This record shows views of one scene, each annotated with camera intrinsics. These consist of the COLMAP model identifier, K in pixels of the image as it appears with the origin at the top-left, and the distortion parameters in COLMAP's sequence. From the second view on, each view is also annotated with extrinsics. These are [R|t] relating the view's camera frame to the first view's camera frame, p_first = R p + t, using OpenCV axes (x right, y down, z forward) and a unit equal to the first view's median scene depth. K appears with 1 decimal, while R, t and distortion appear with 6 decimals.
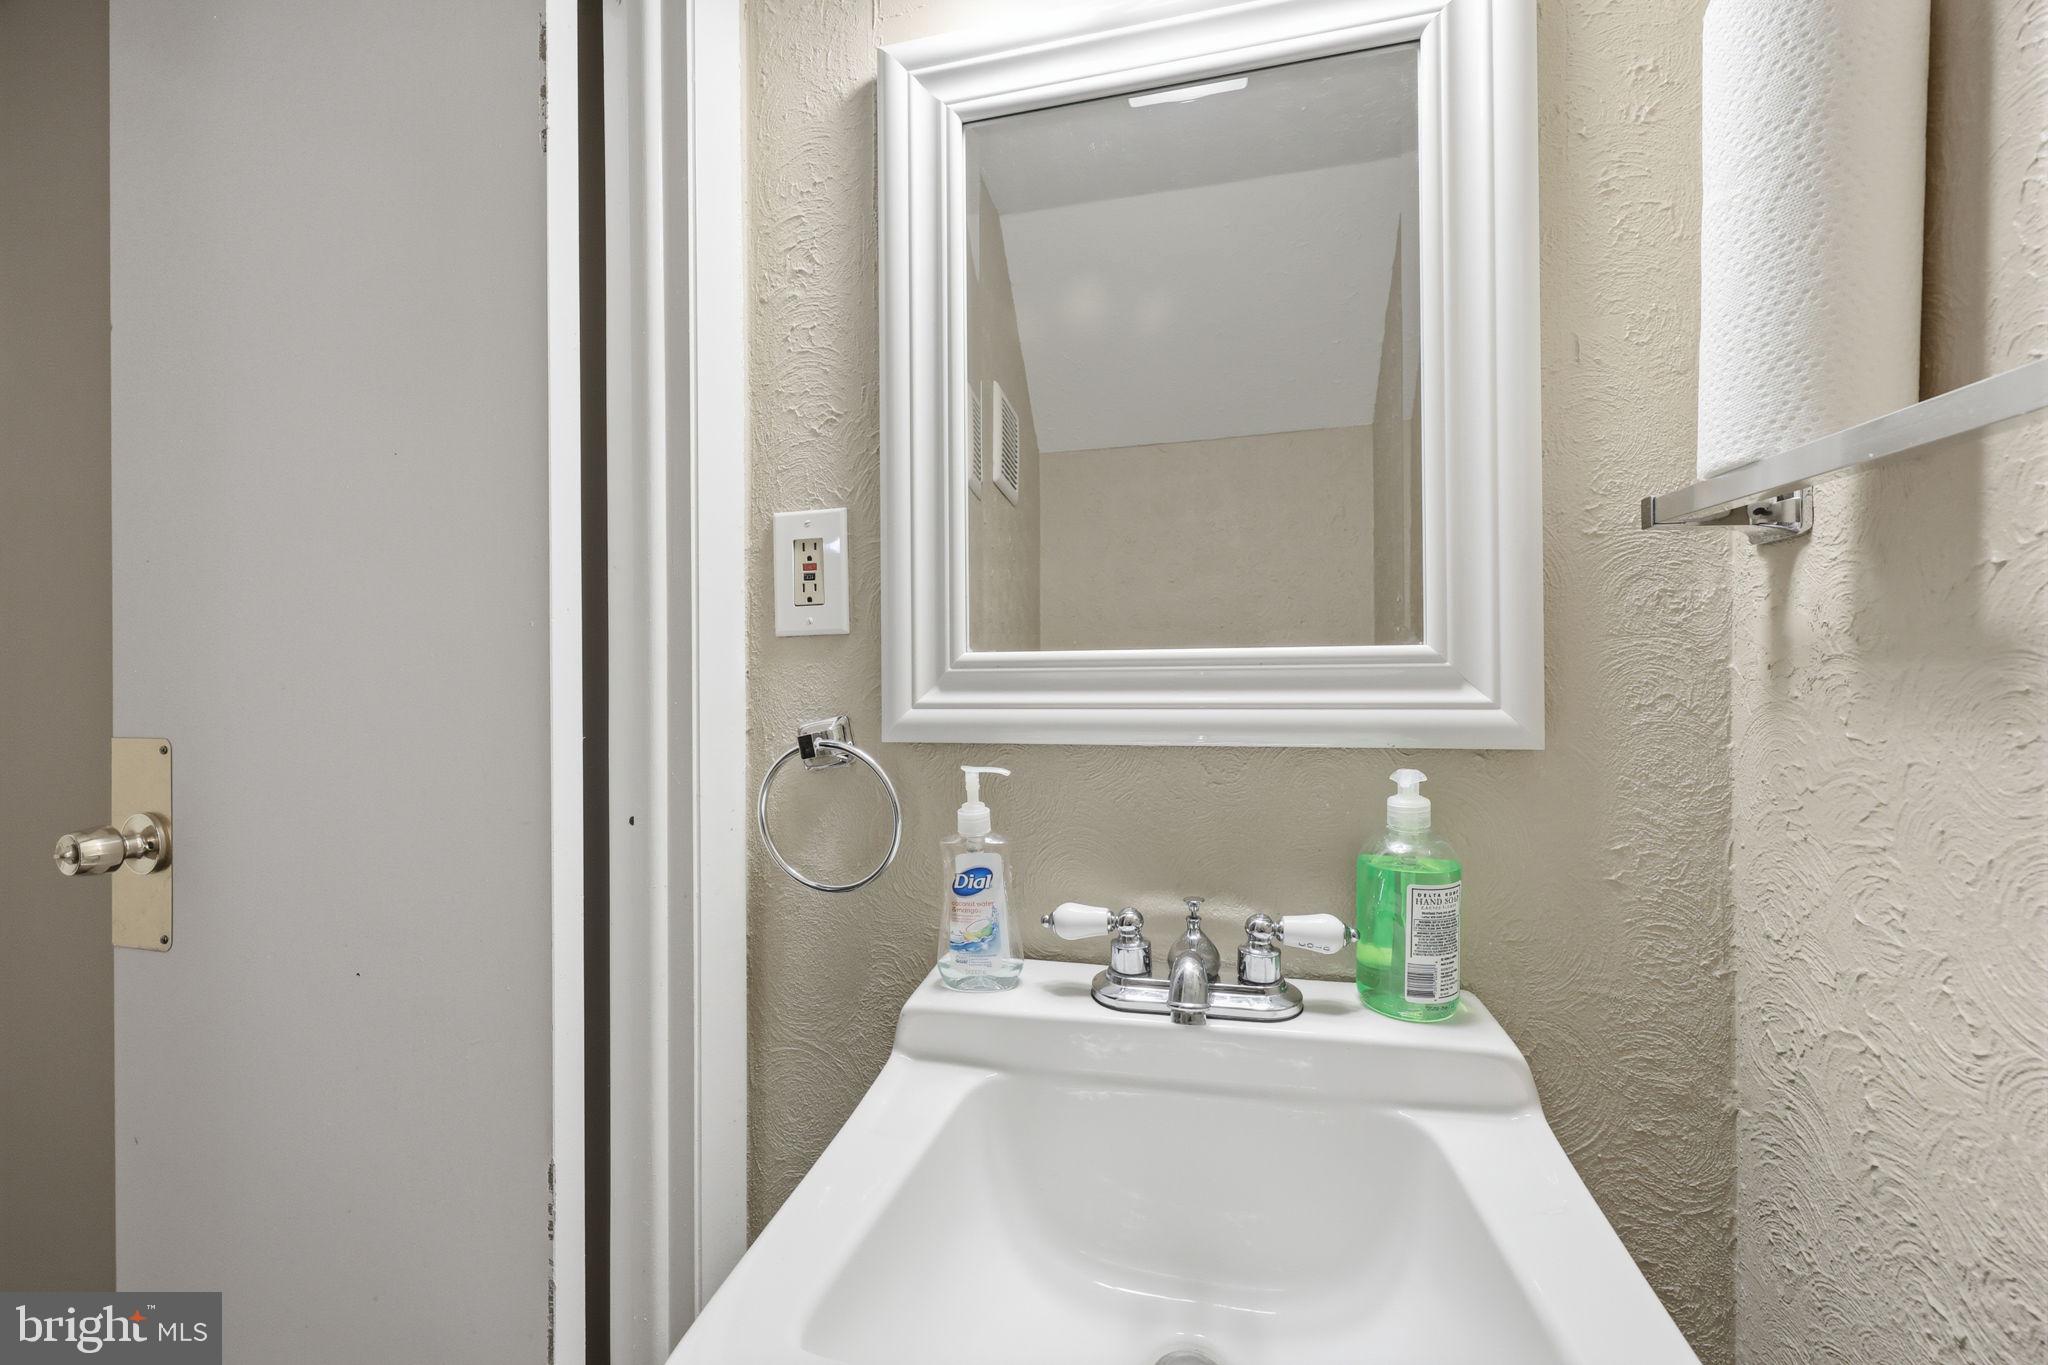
lens RADIAL K [[914.3, 0, 1017.3], [0, 914.3, 683.7], [0, 0, 1]] dist [-0.000390, 0.000008]
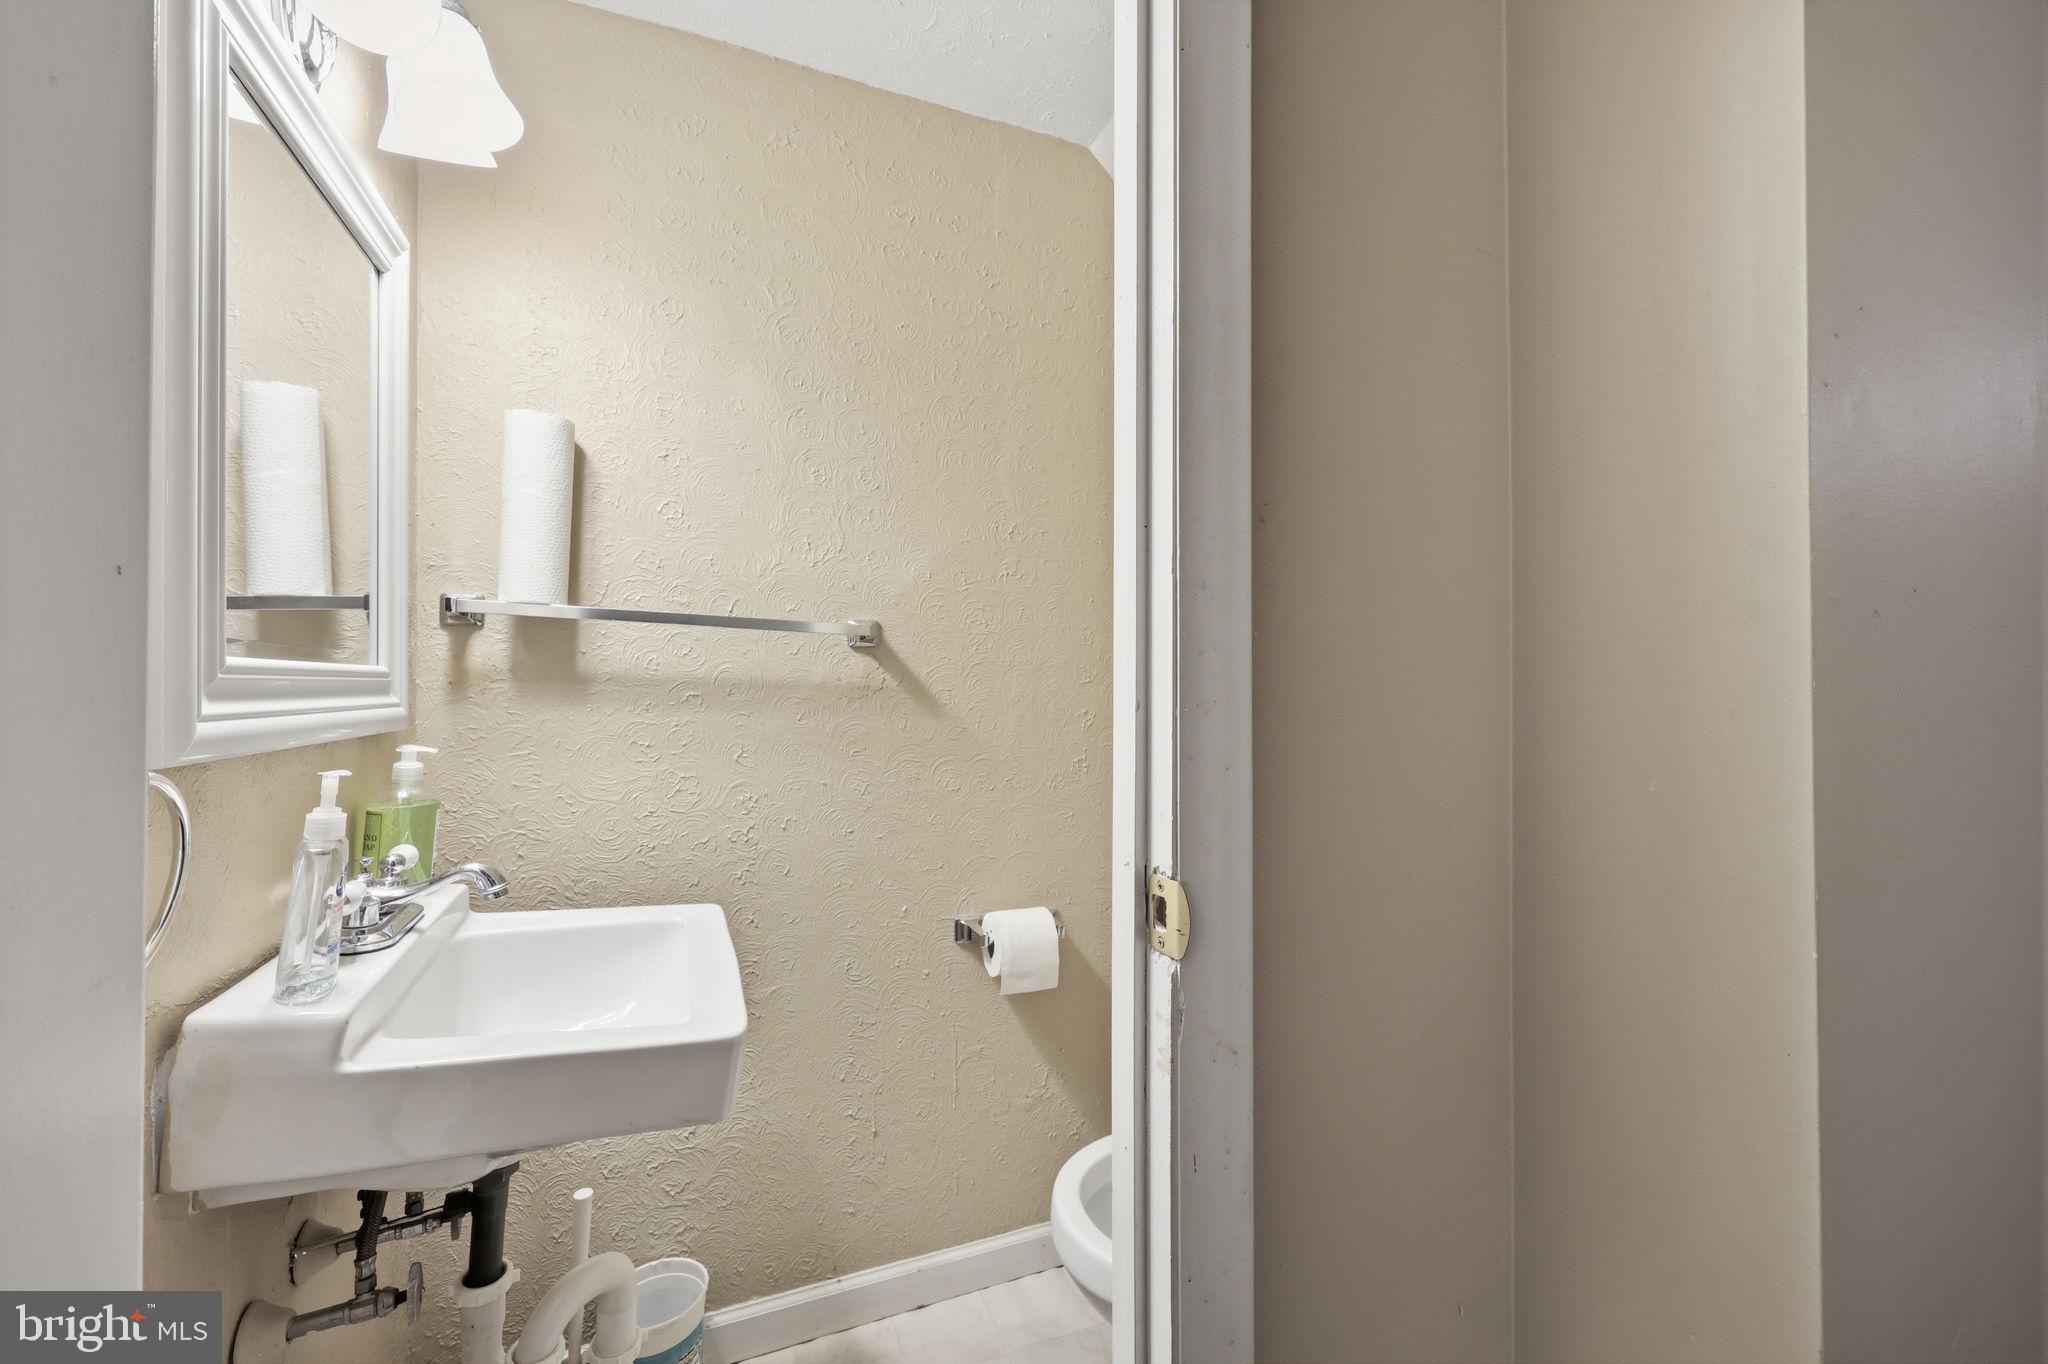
lens RADIAL K [[914.3, 0, 1017.3], [0, 914.3, 683.2], [0, 0, 1]] dist [-0.000390, 0.000008]
pose [[-0.589005, 0.007315, 0.808096, -1.574591], [0.002922, 0.999972, -0.006922, -0.000226], [-0.808124, -0.001716, -0.589010, 1.123081]]
